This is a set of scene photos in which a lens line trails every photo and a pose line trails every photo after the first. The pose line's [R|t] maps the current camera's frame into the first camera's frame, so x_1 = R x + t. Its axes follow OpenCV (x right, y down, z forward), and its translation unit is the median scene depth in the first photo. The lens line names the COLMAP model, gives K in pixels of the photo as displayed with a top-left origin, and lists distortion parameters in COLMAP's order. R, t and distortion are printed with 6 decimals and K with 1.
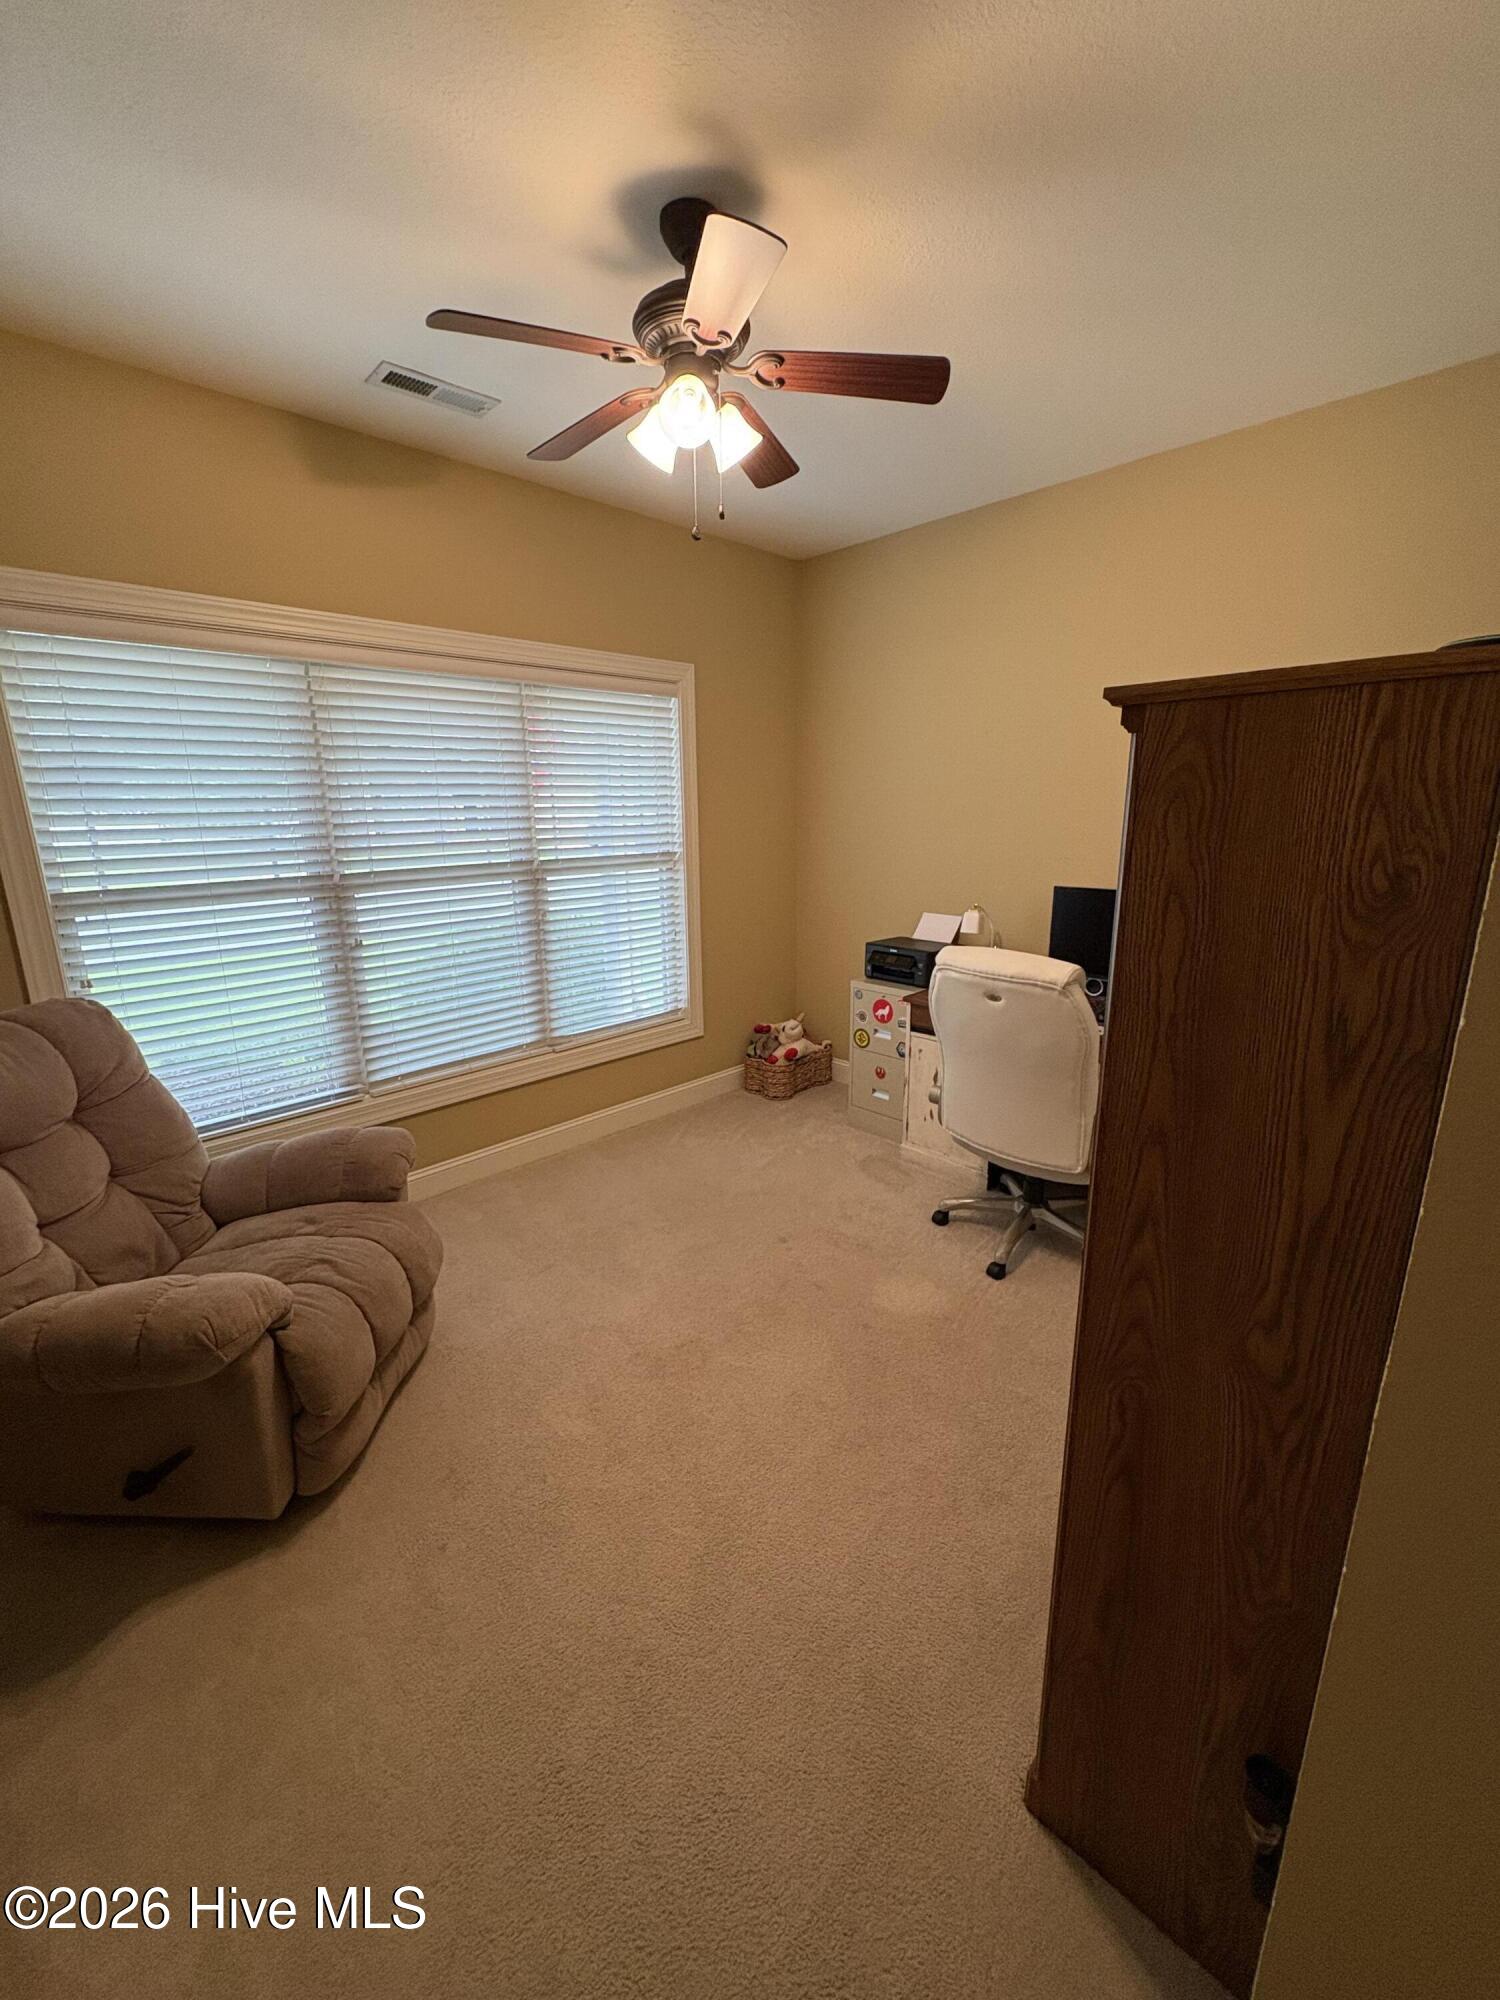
lens RADIAL K [[796.0, 0, 746.7], [0, 796.0, 998.7], [0, 0, 1]] dist [0.000476, 0.000087]
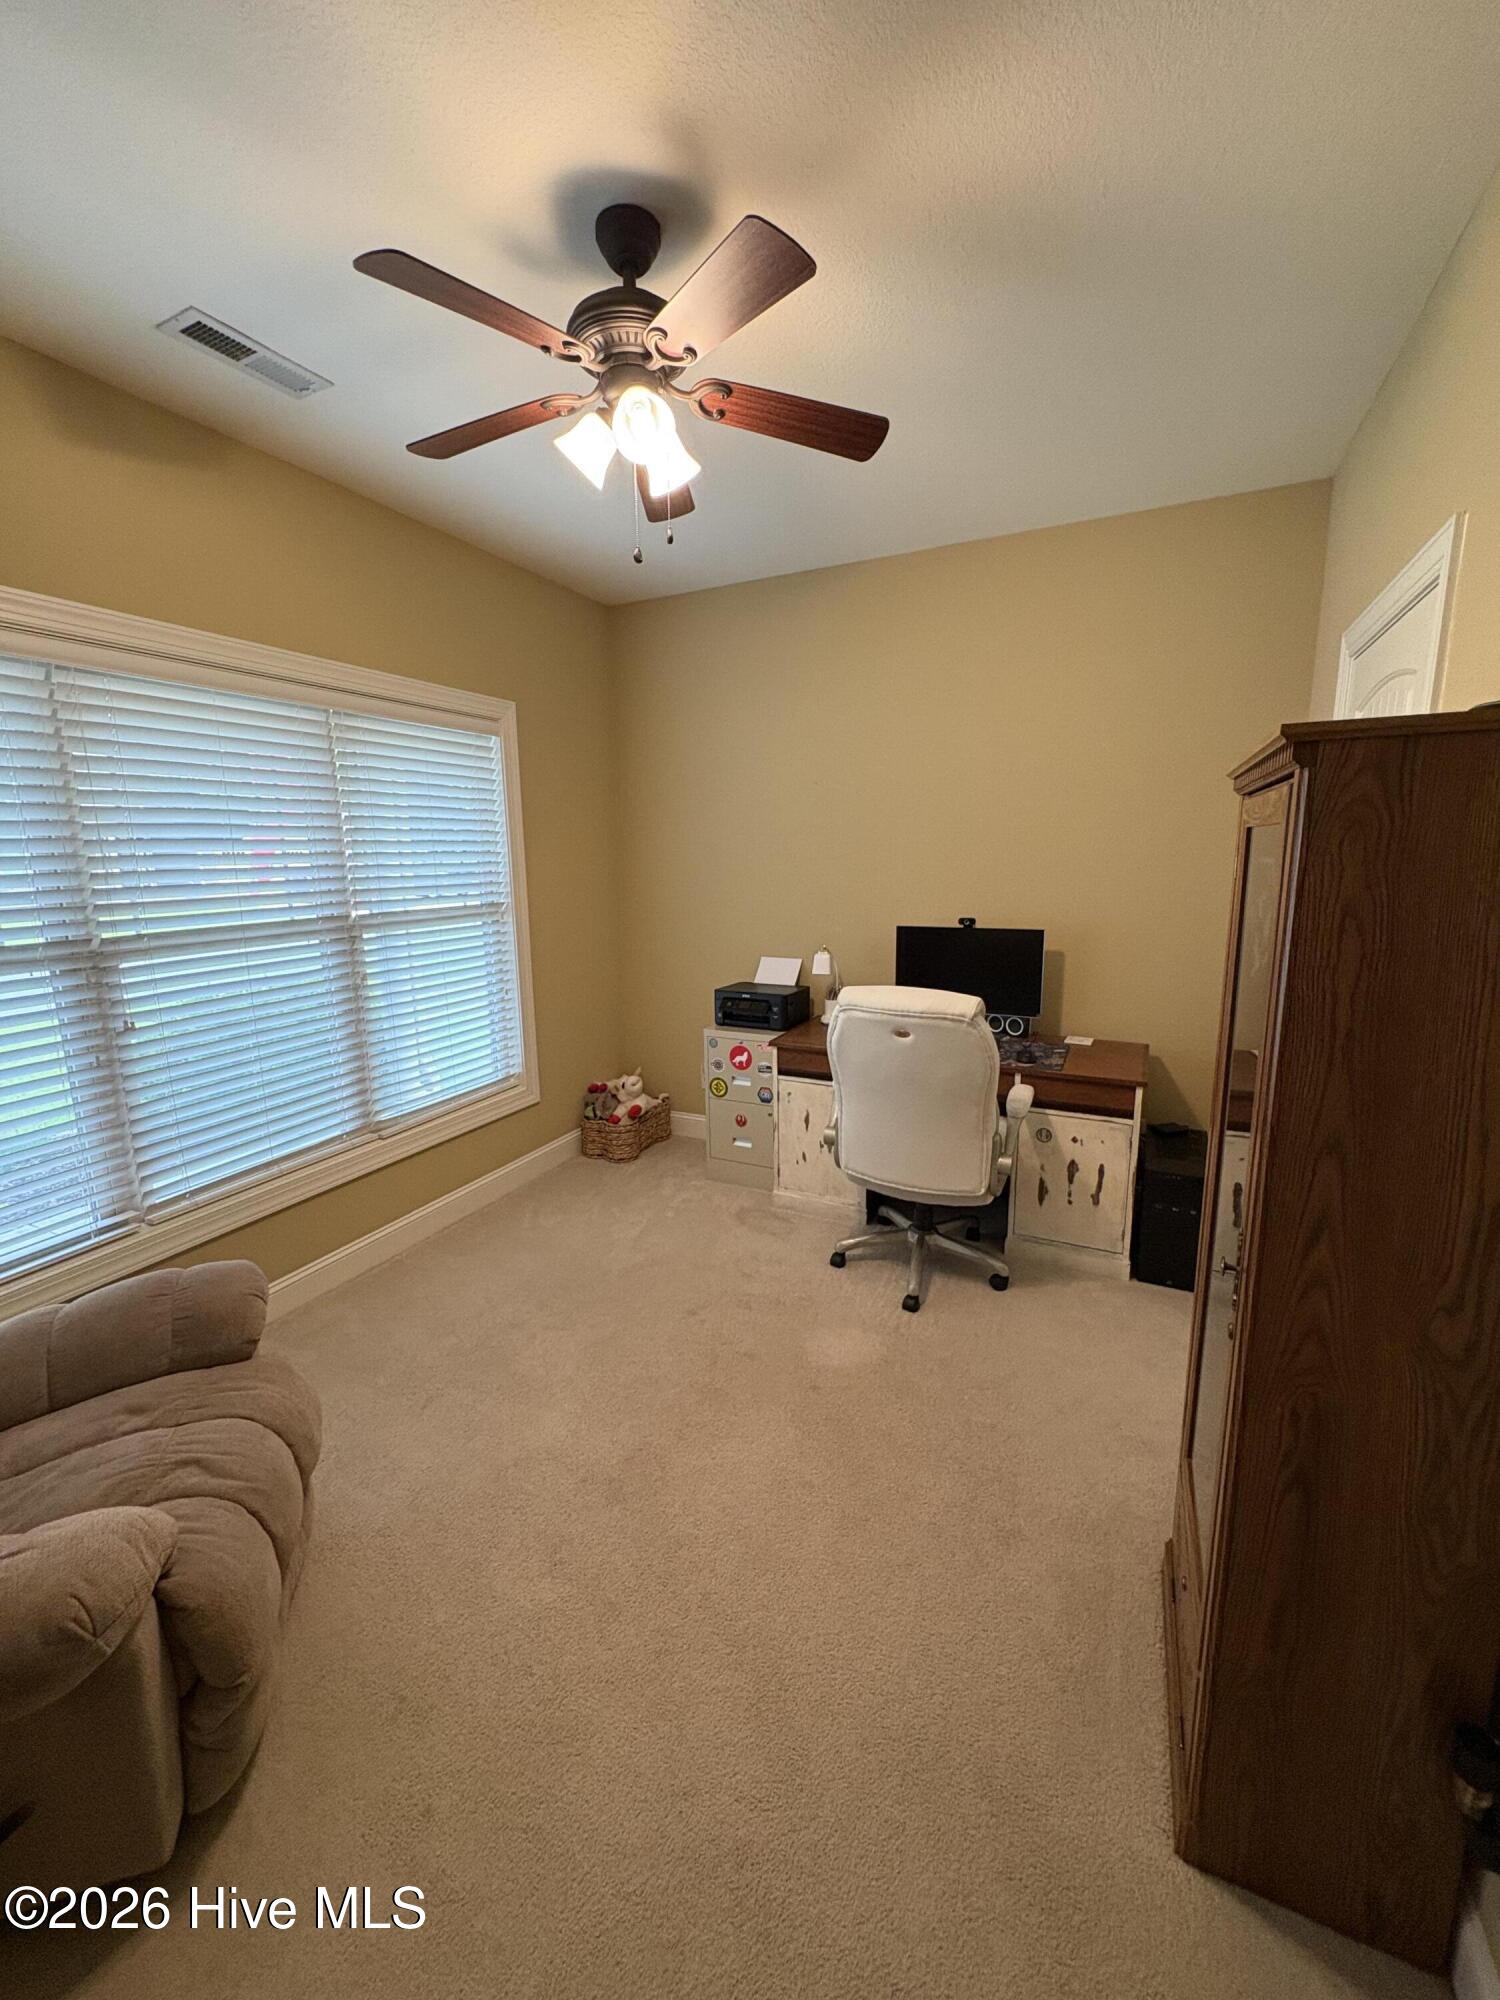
lens RADIAL K [[796.0, 0, 746.7], [0, 796.0, 998.7], [0, 0, 1]] dist [0.000476, 0.000087]
pose [[0.942846, -0.060703, 0.327653, -0.169295], [0.081026, 0.995520, -0.048722, -0.010195], [-0.323228, 0.072485, 0.943541, 0.075481]]
